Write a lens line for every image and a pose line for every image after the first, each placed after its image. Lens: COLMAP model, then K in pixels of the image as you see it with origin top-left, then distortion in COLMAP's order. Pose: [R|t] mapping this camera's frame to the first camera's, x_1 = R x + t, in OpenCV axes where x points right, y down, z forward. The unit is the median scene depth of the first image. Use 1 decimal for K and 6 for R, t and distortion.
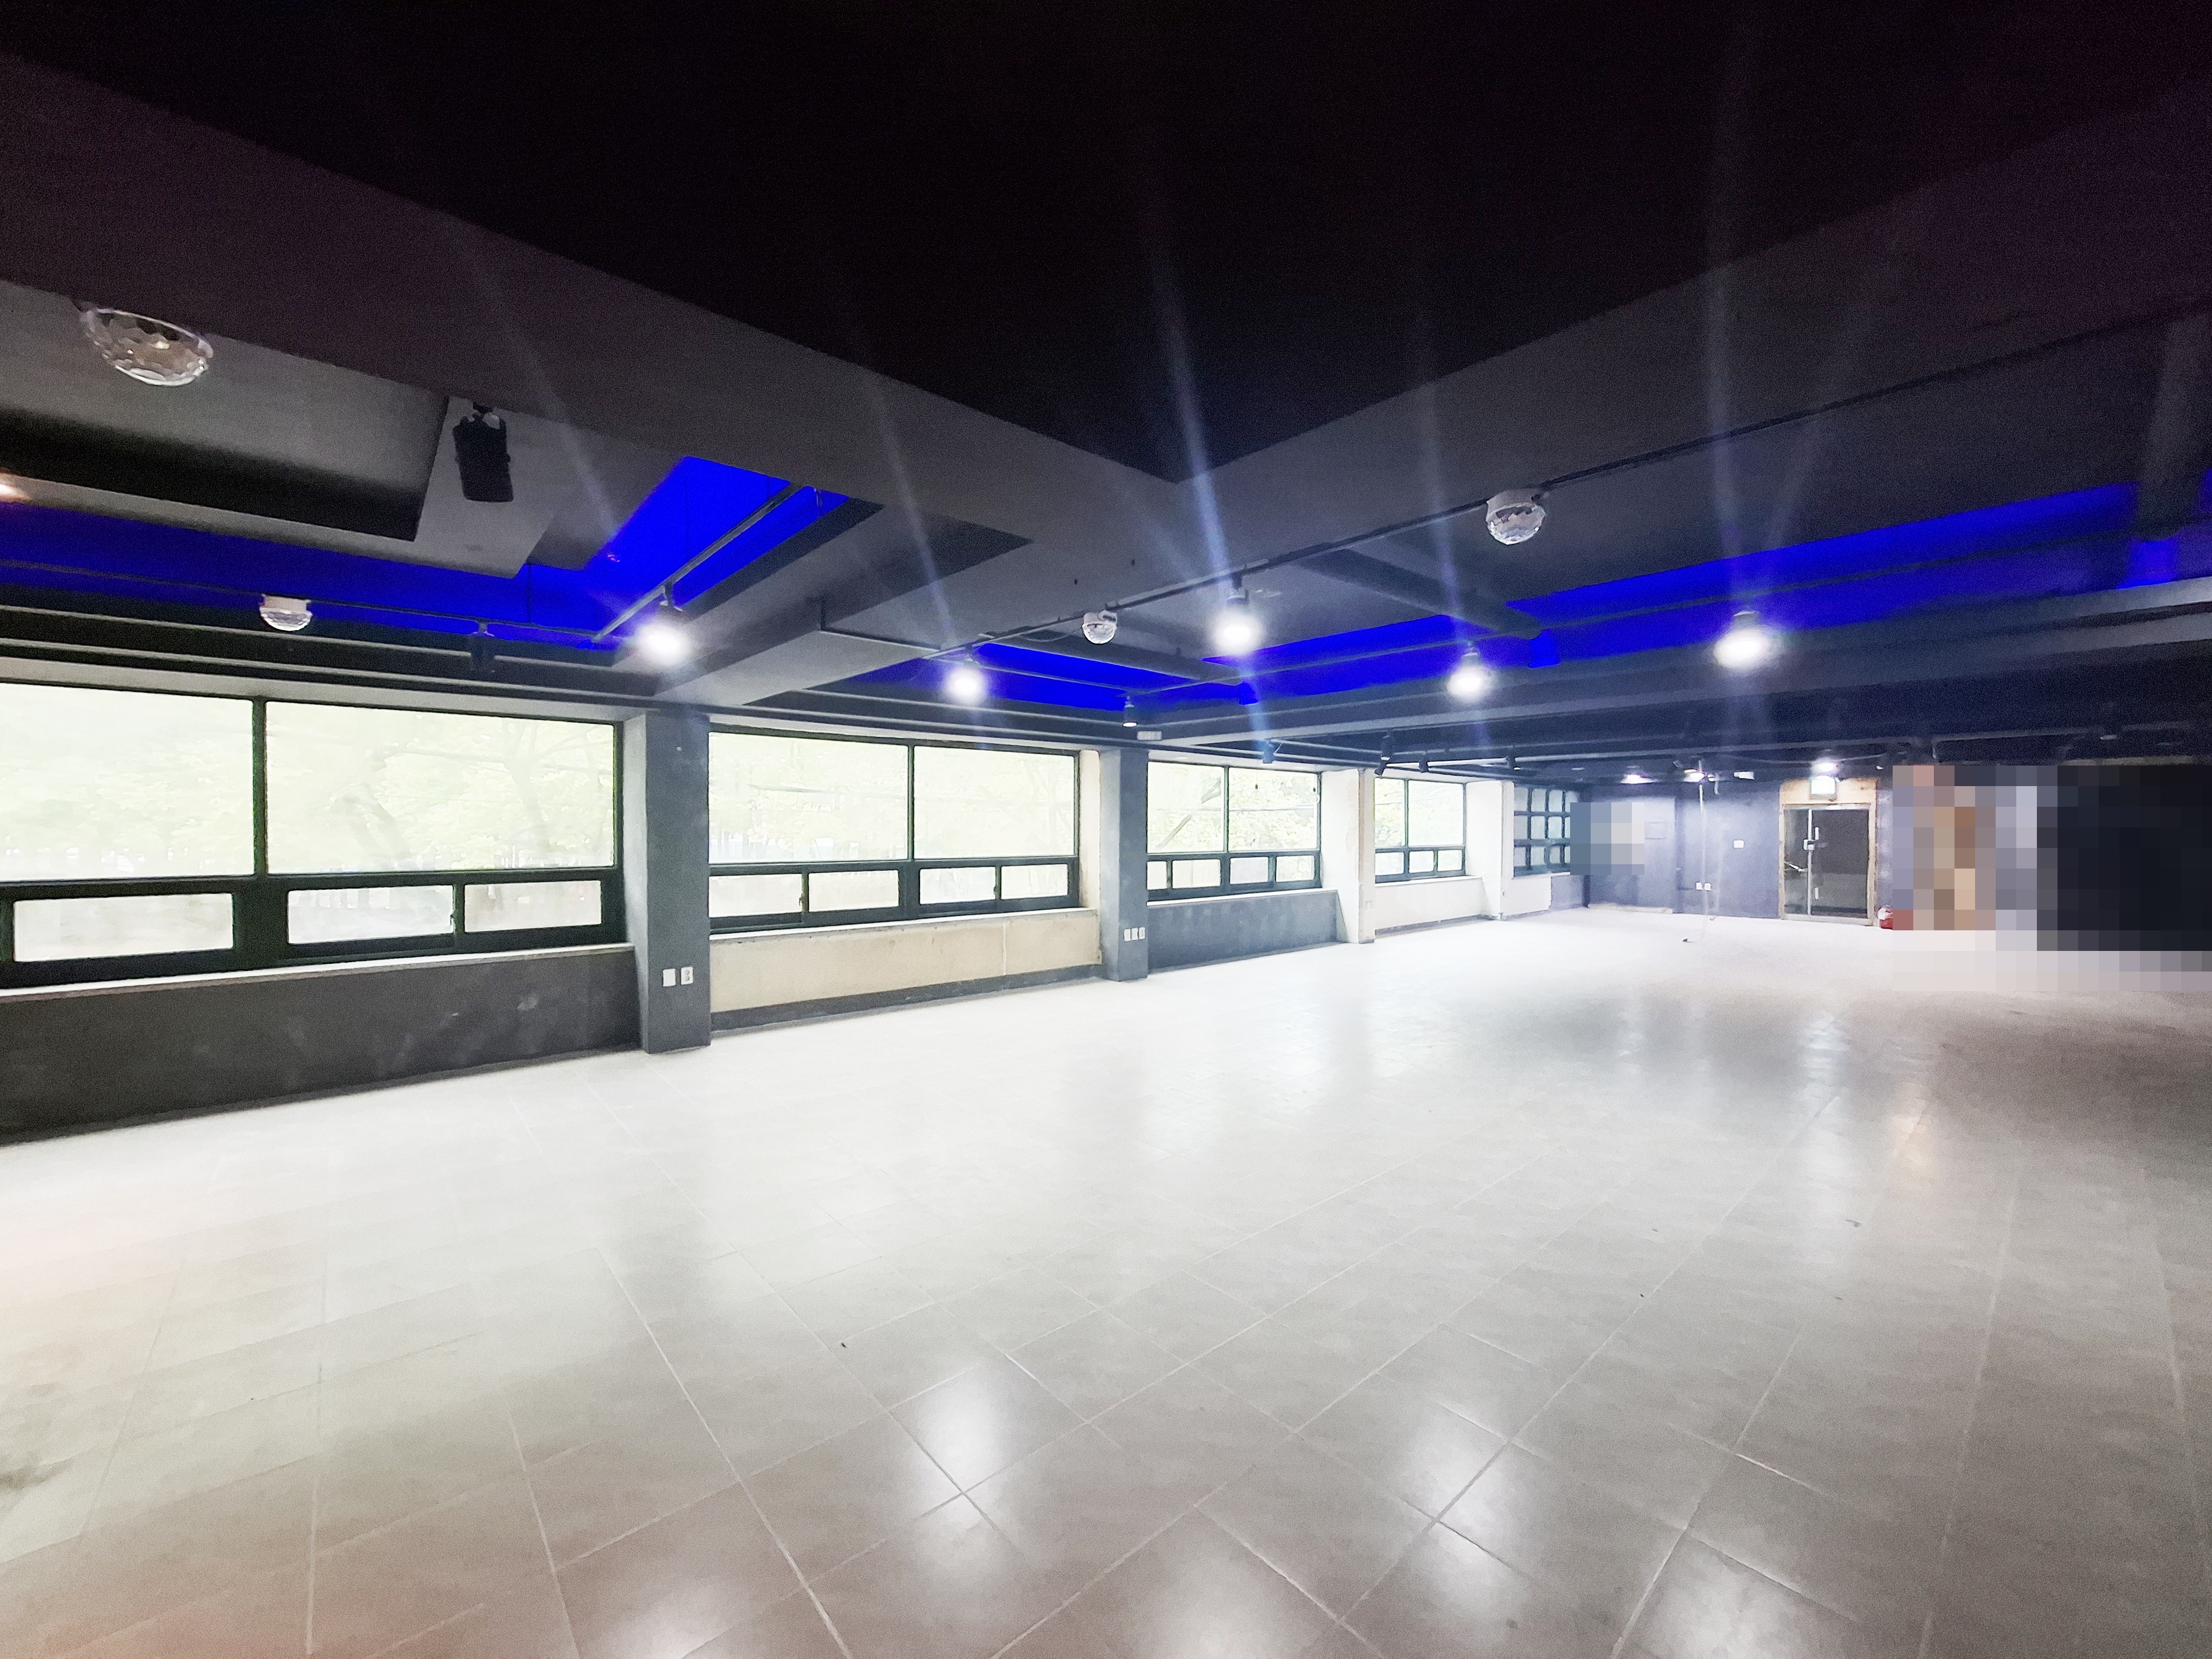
lens RADIAL K [[874.2, 0, 1102.5], [0, 874.2, 833.0], [0, 0, 1]] dist [-0.003424, -0.000124]
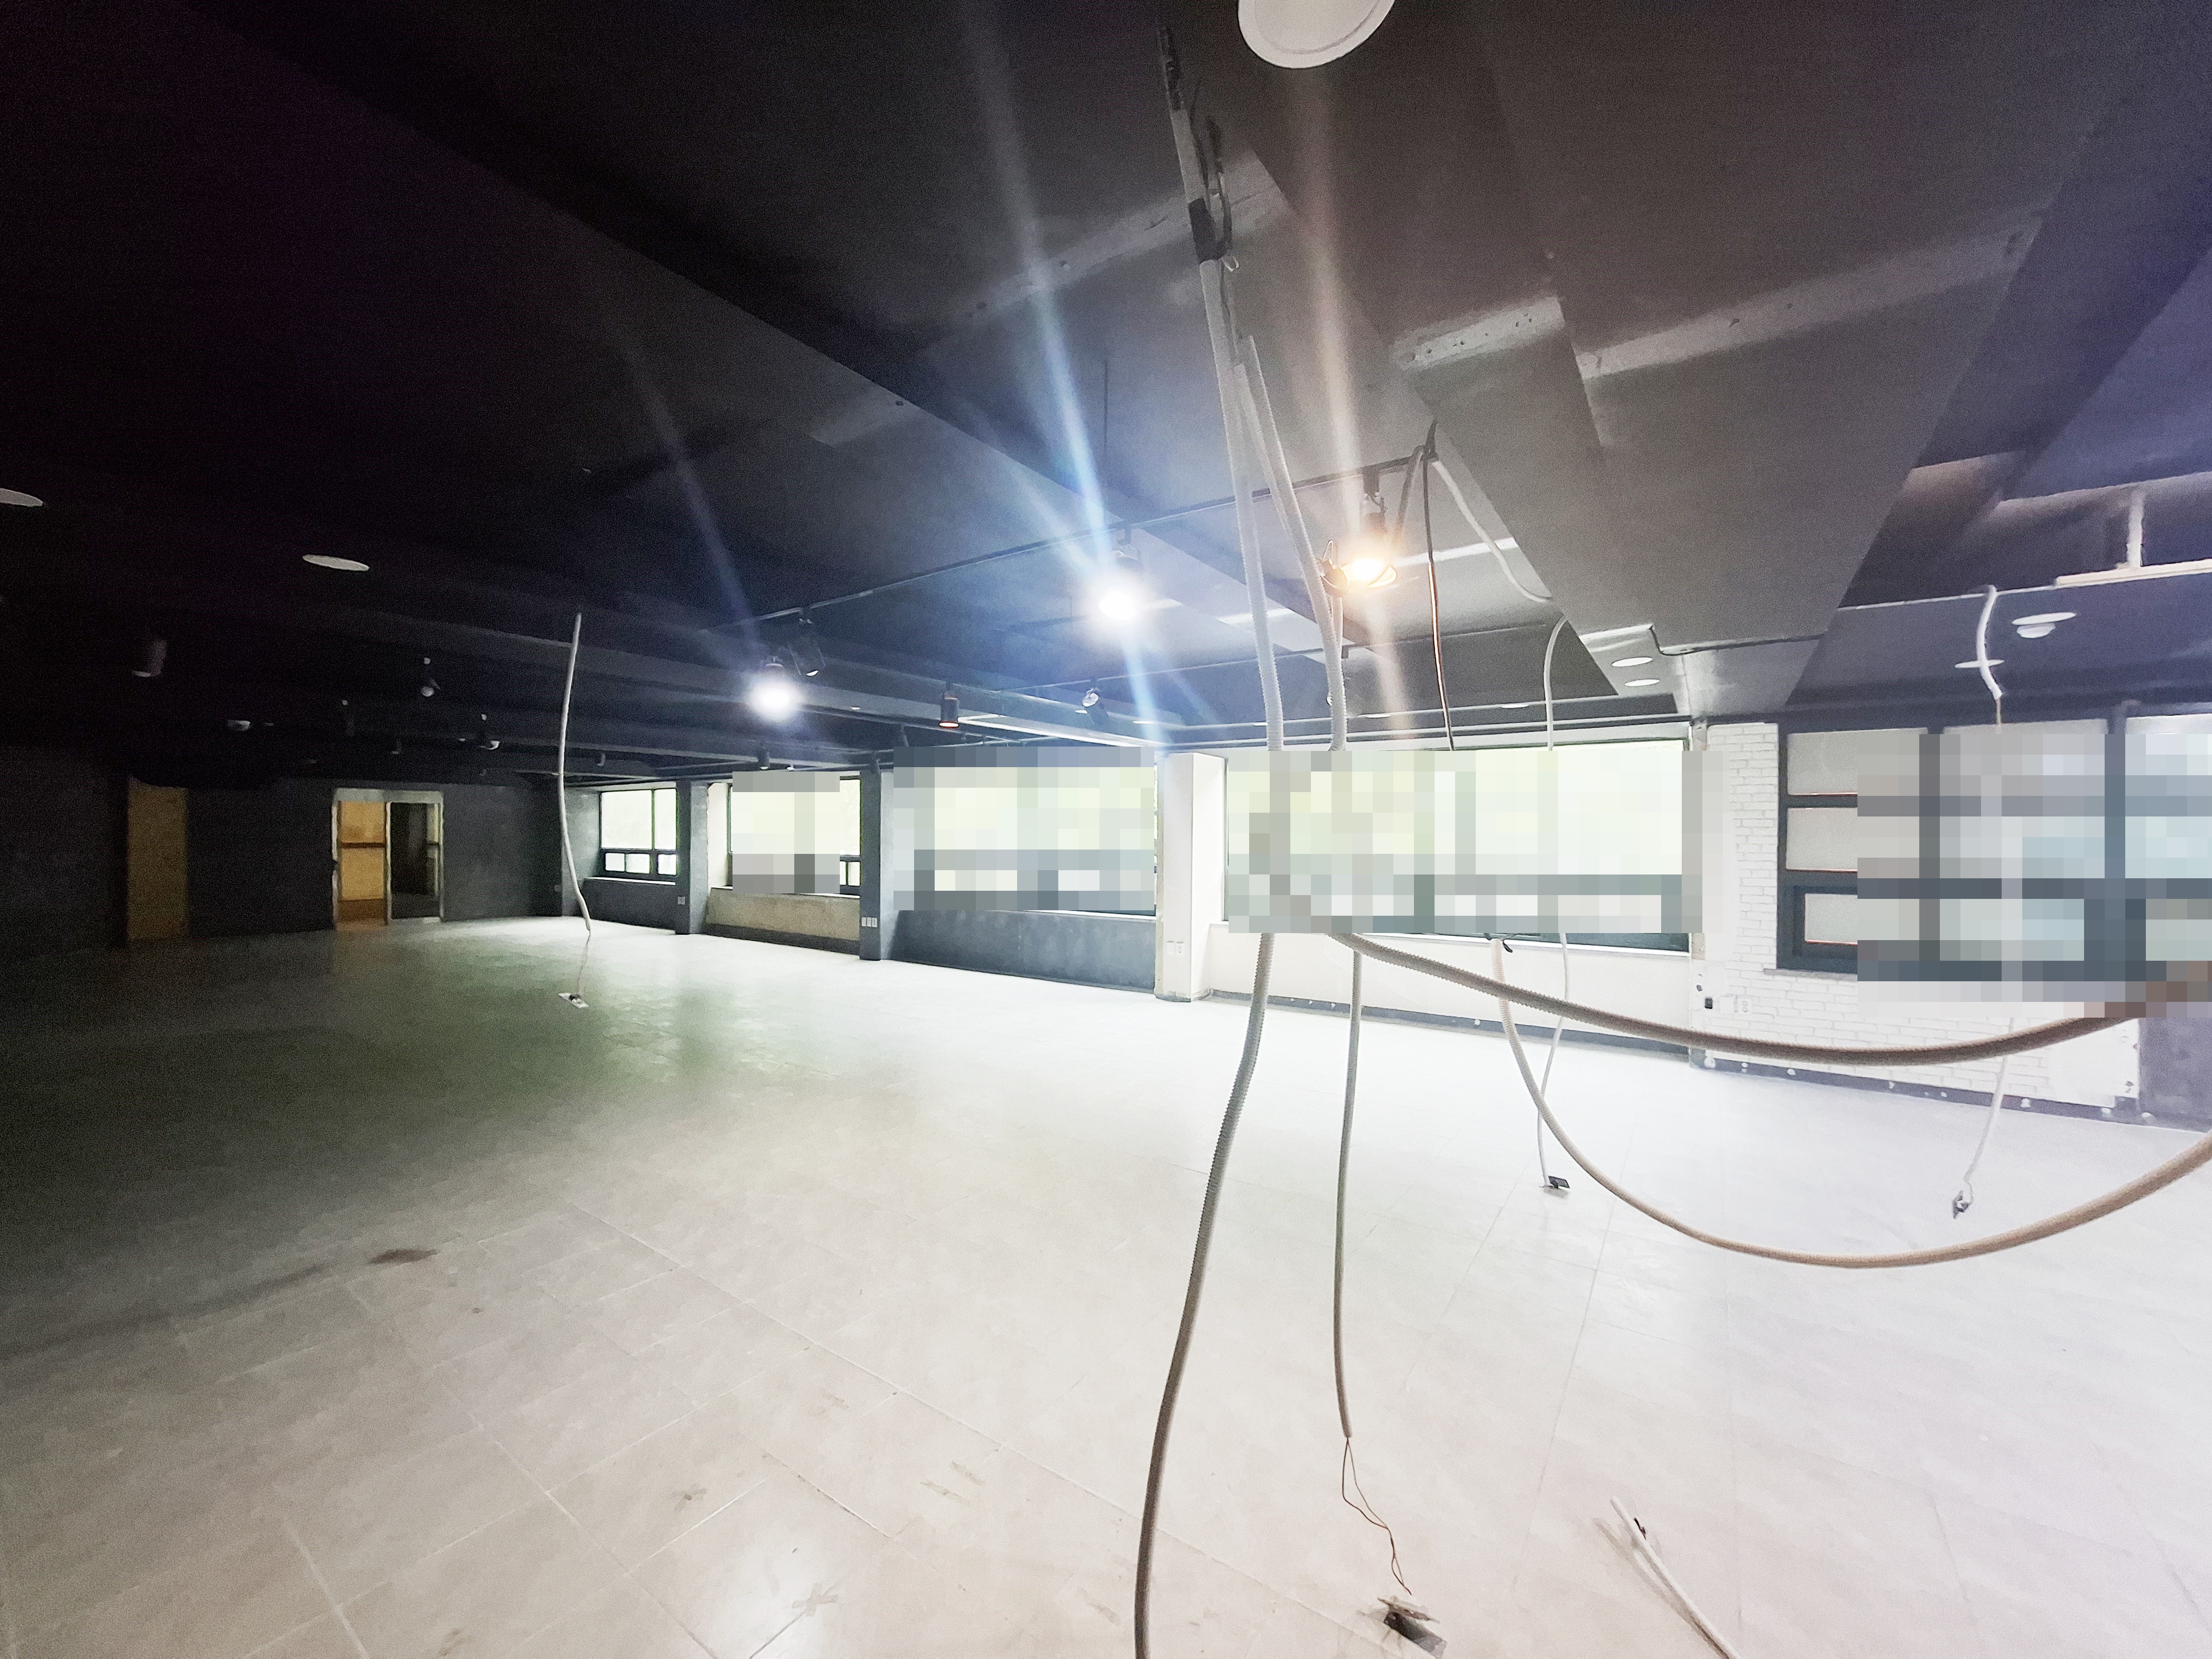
lens RADIAL K [[874.2, 0, 1114.2], [0, 874.2, 831.9], [0, 0, 1]] dist [-0.003424, -0.000124]
pose [[0.237575, 0.001660, -0.971368, 0.977168], [-0.010352, 0.999946, -0.000823, -0.009824], [0.971314, 0.010251, 0.237580, 0.781627]]
